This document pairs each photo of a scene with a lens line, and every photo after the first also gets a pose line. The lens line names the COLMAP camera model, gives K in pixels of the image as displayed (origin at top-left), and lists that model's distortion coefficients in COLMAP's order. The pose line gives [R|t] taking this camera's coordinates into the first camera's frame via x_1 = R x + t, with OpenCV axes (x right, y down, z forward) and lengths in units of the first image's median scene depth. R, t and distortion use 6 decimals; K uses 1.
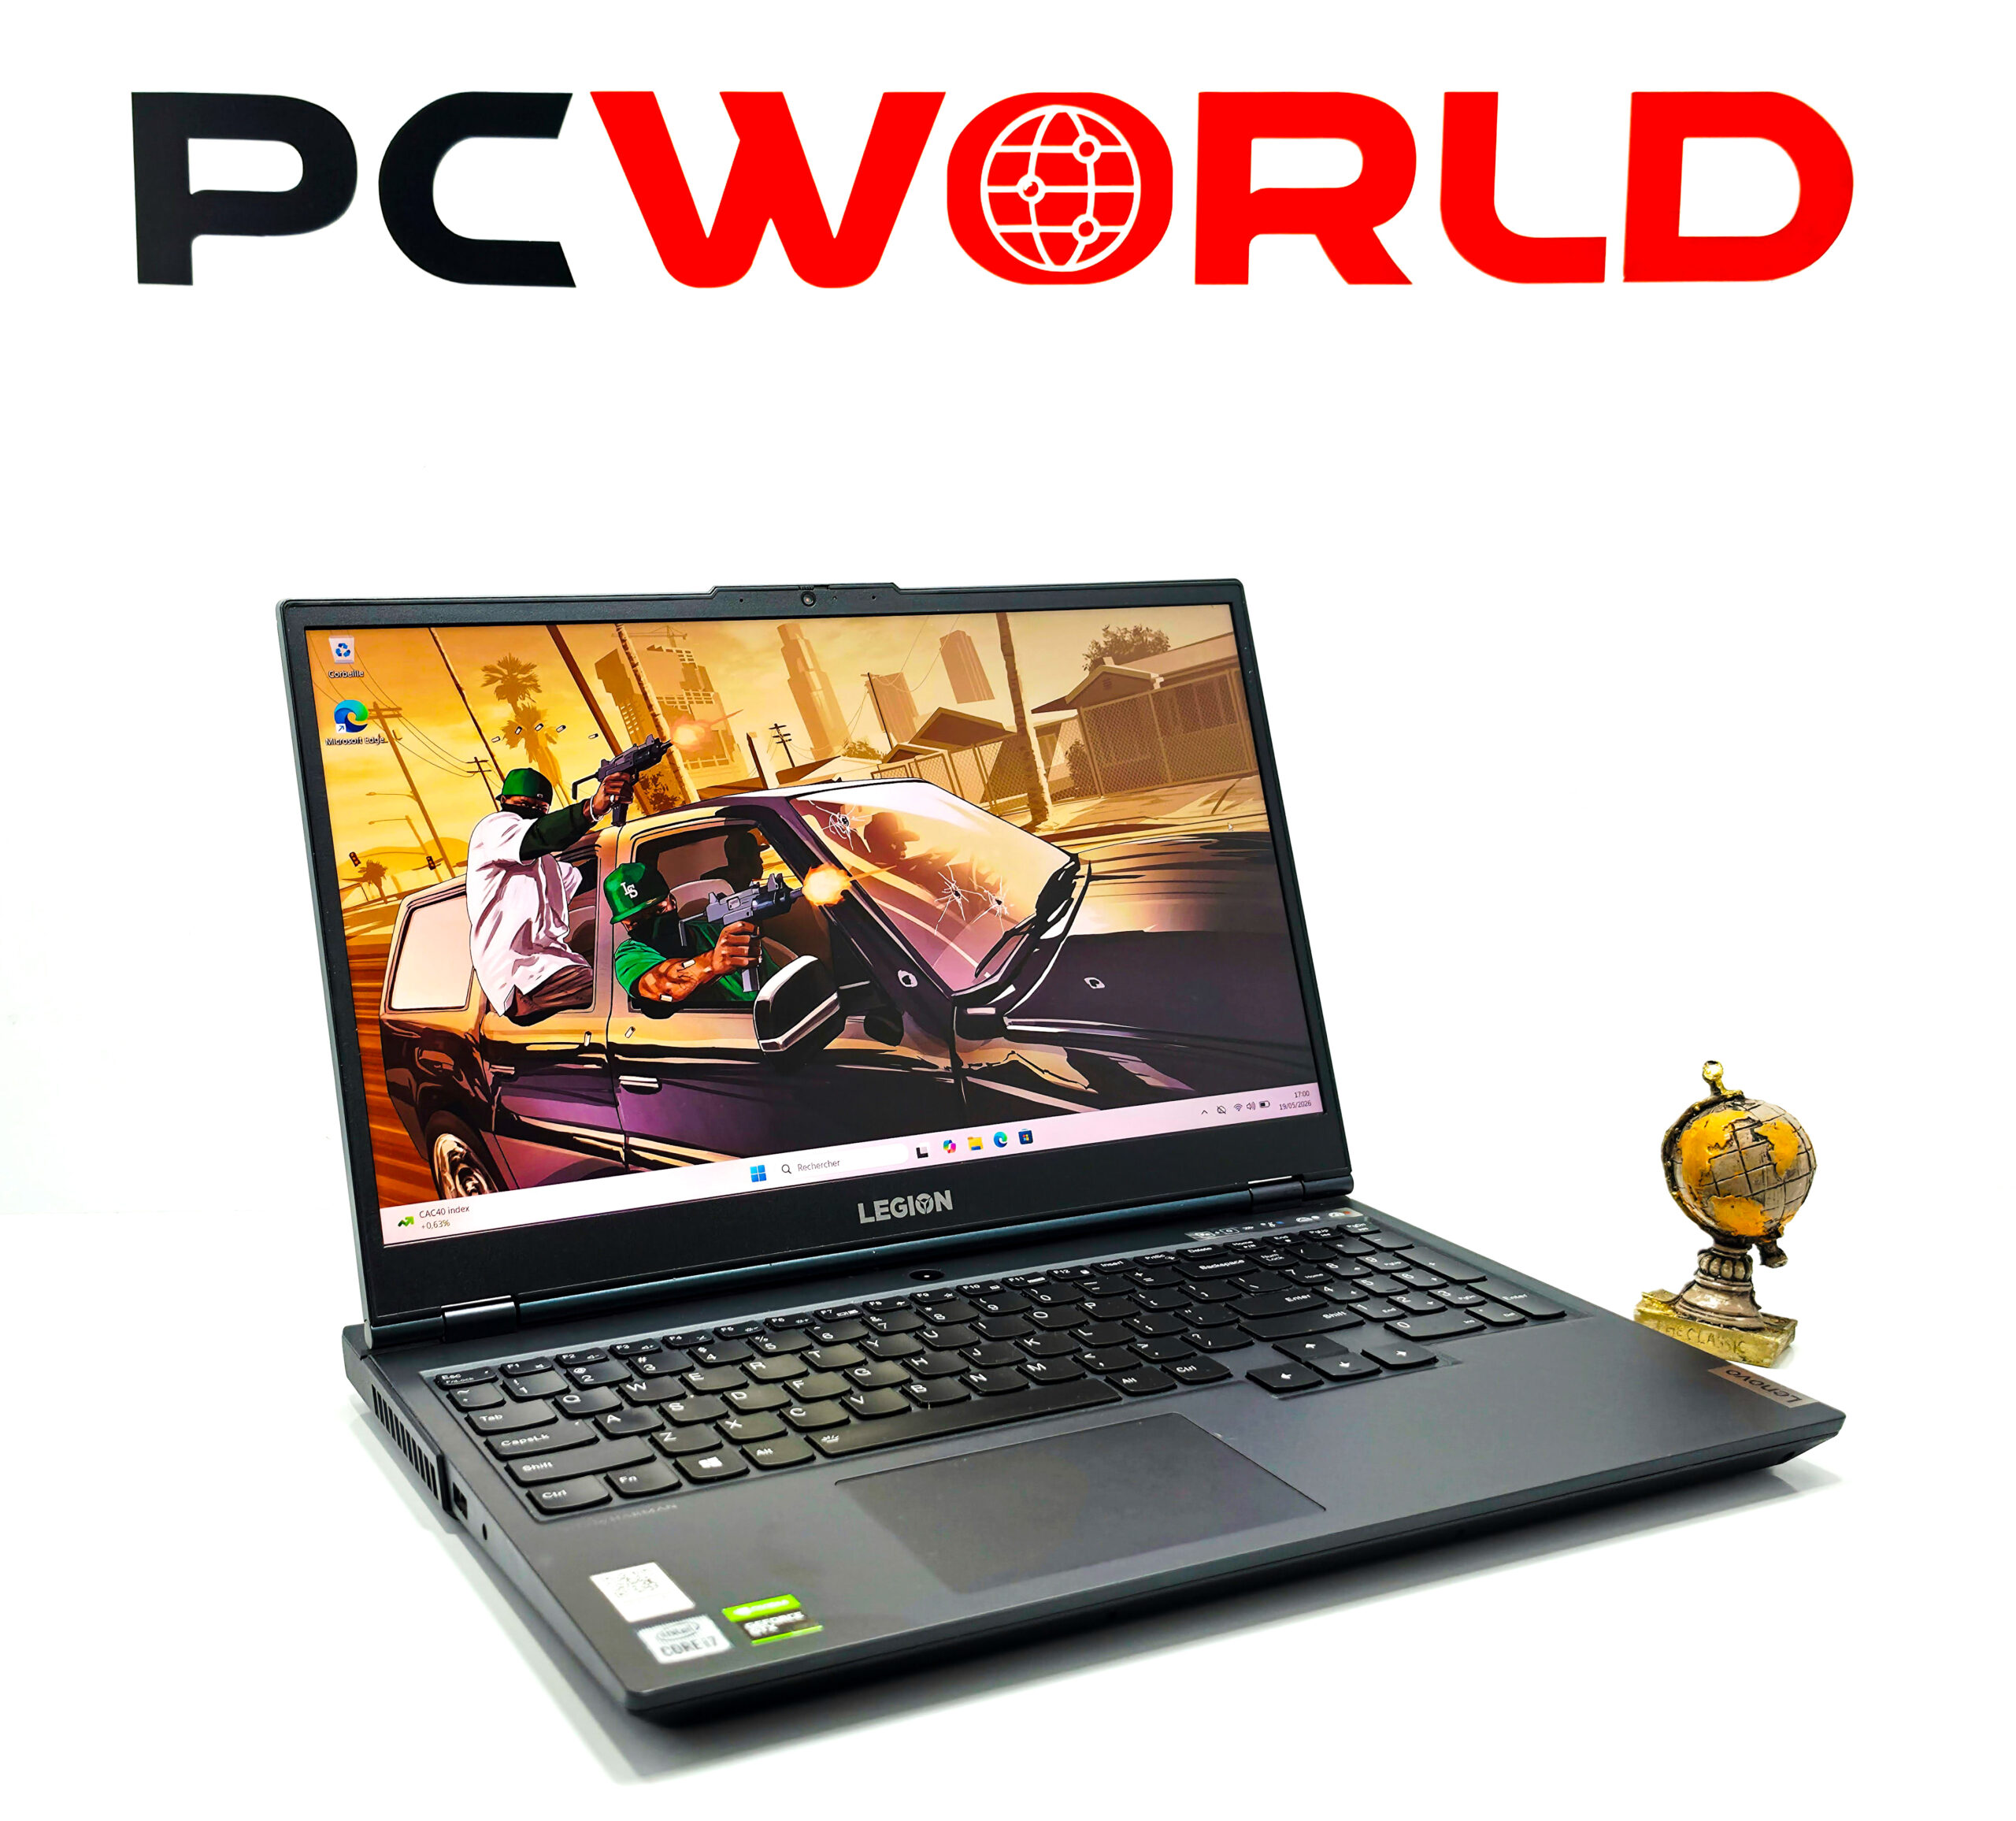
lens RADIAL K [[2419.8, 0, 1008.0], [0, 2419.8, 910.5], [0, 0, 1]] dist [0.113030, -0.018581]
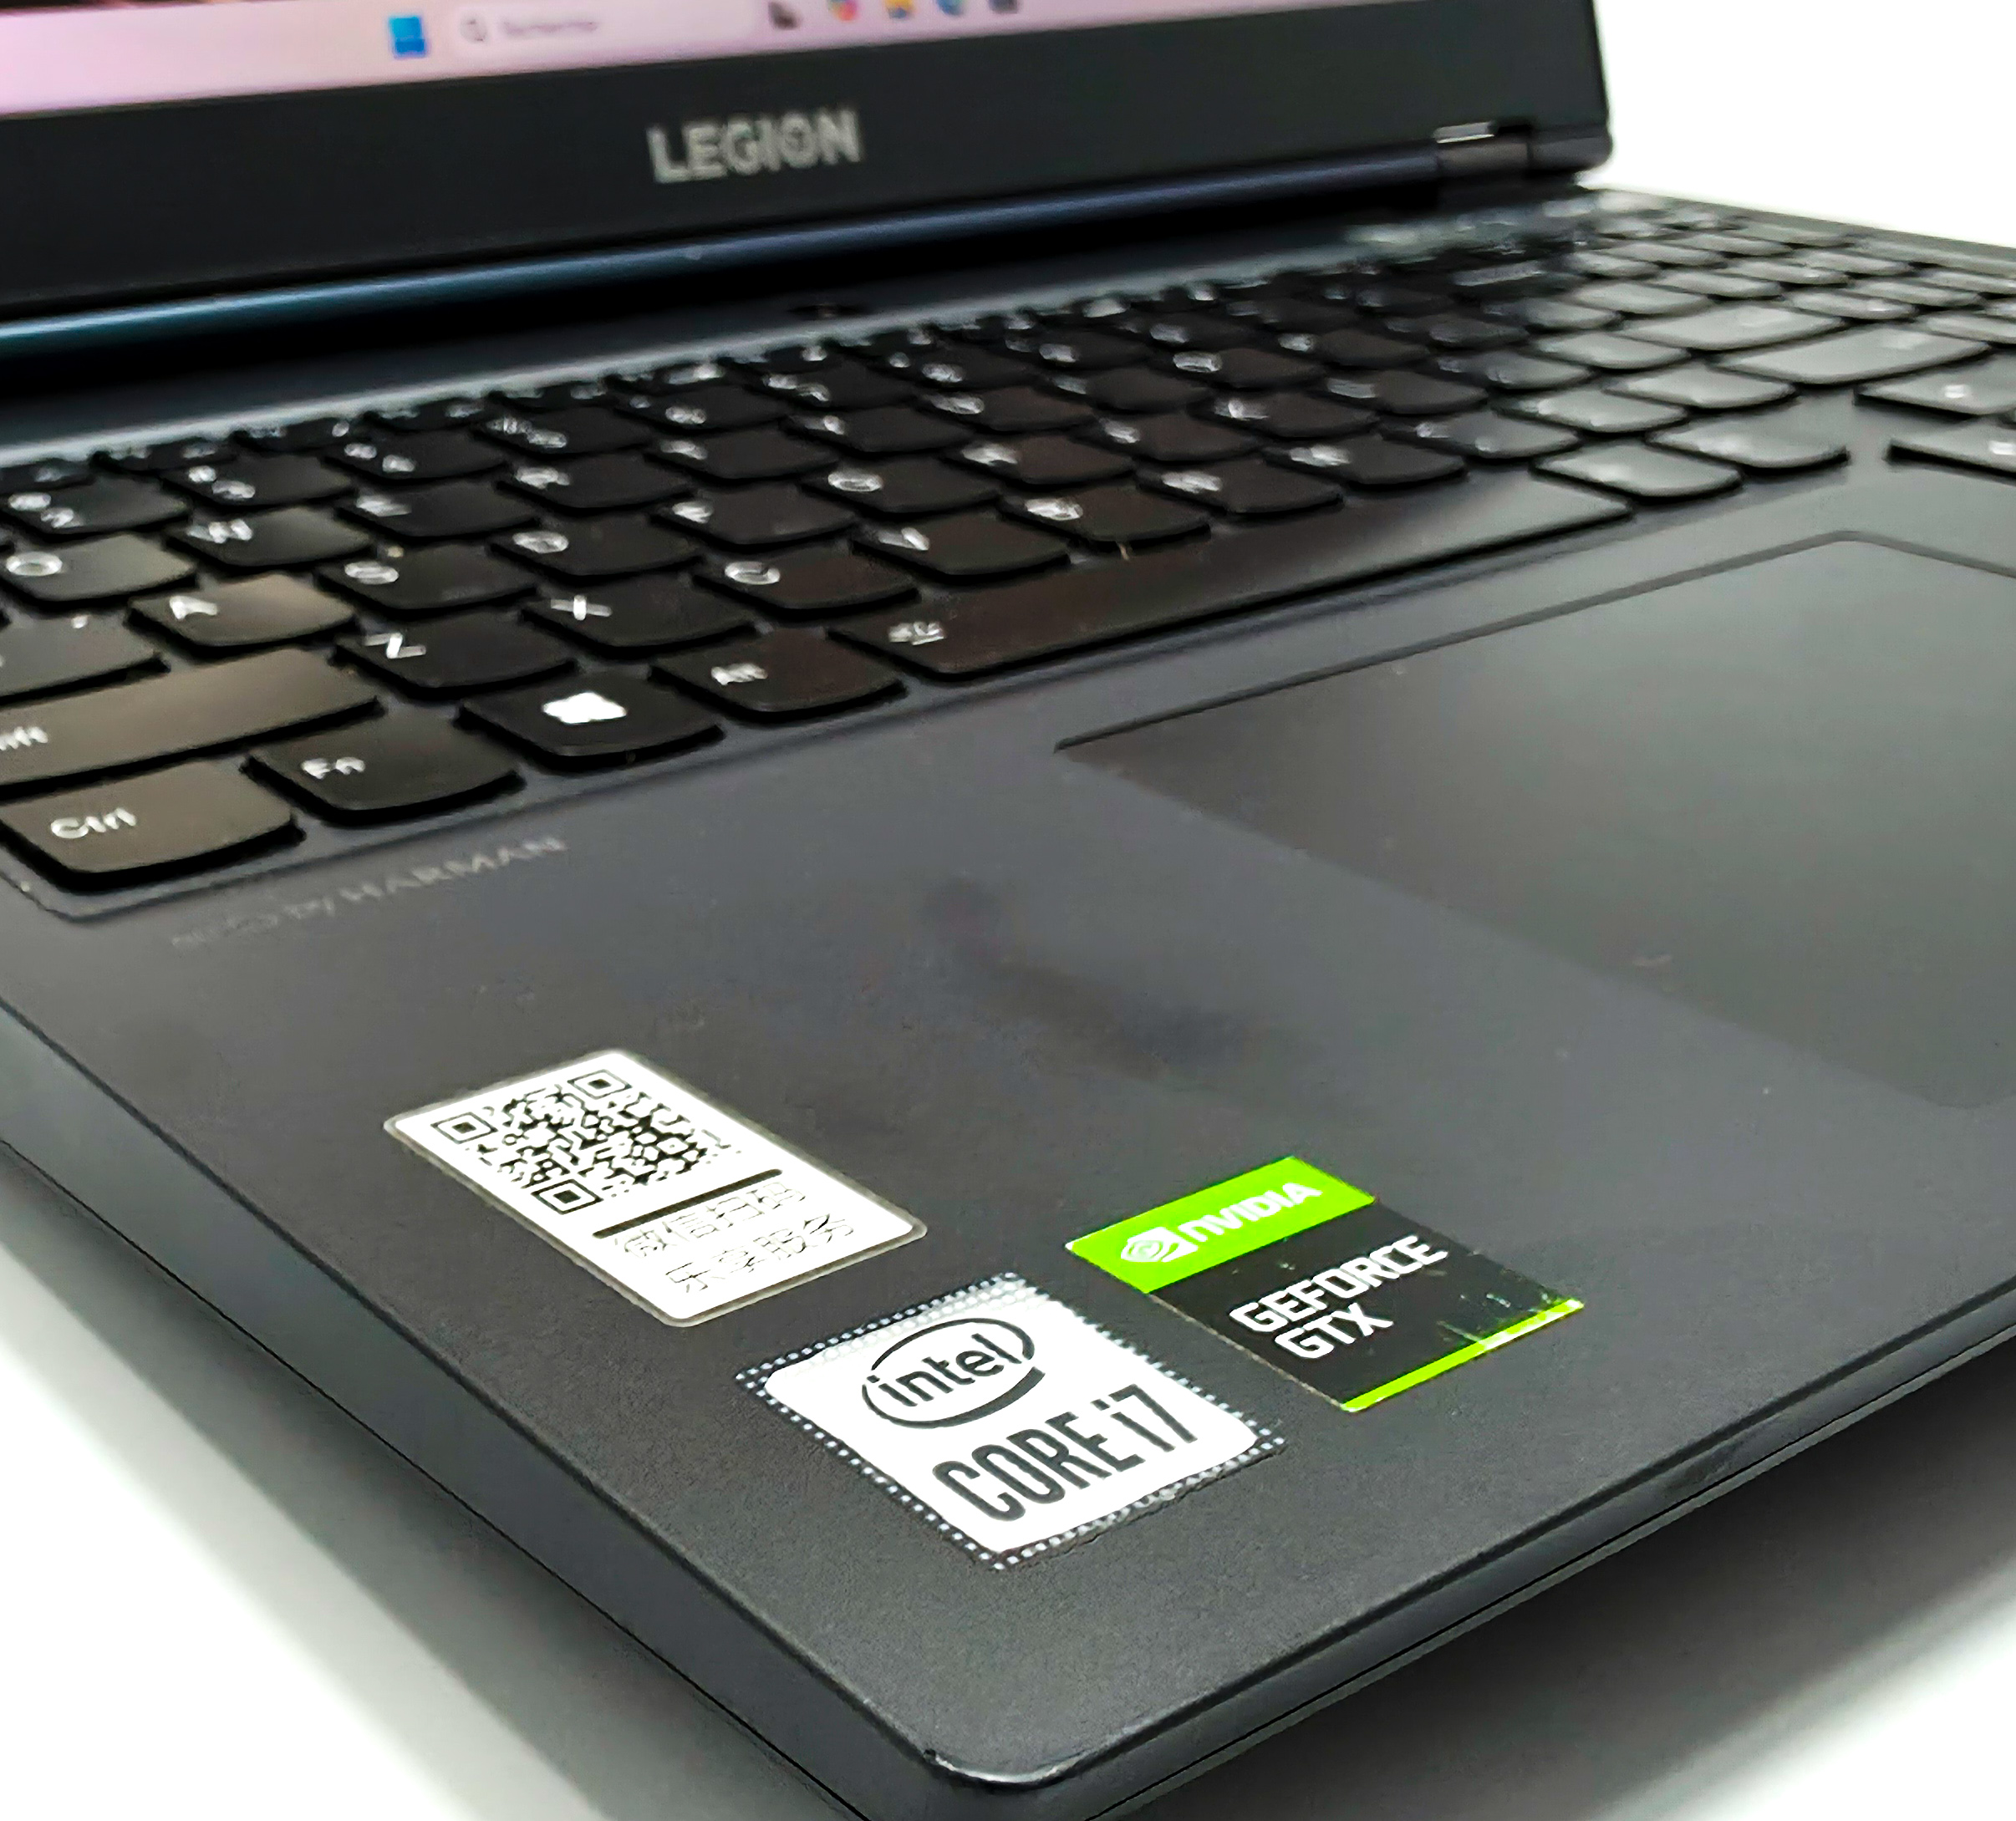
lens RADIAL K [[3039.5, 0, 1008.0], [0, 3039.5, 910.5], [0, 0, 1]] dist [0.014885, -0.000320]
pose [[0.977402, -0.050994, 0.205145, -0.116466], [-0.003659, 0.966240, 0.257618, 0.117205], [-0.211356, -0.252547, 0.944219, 0.477146]]
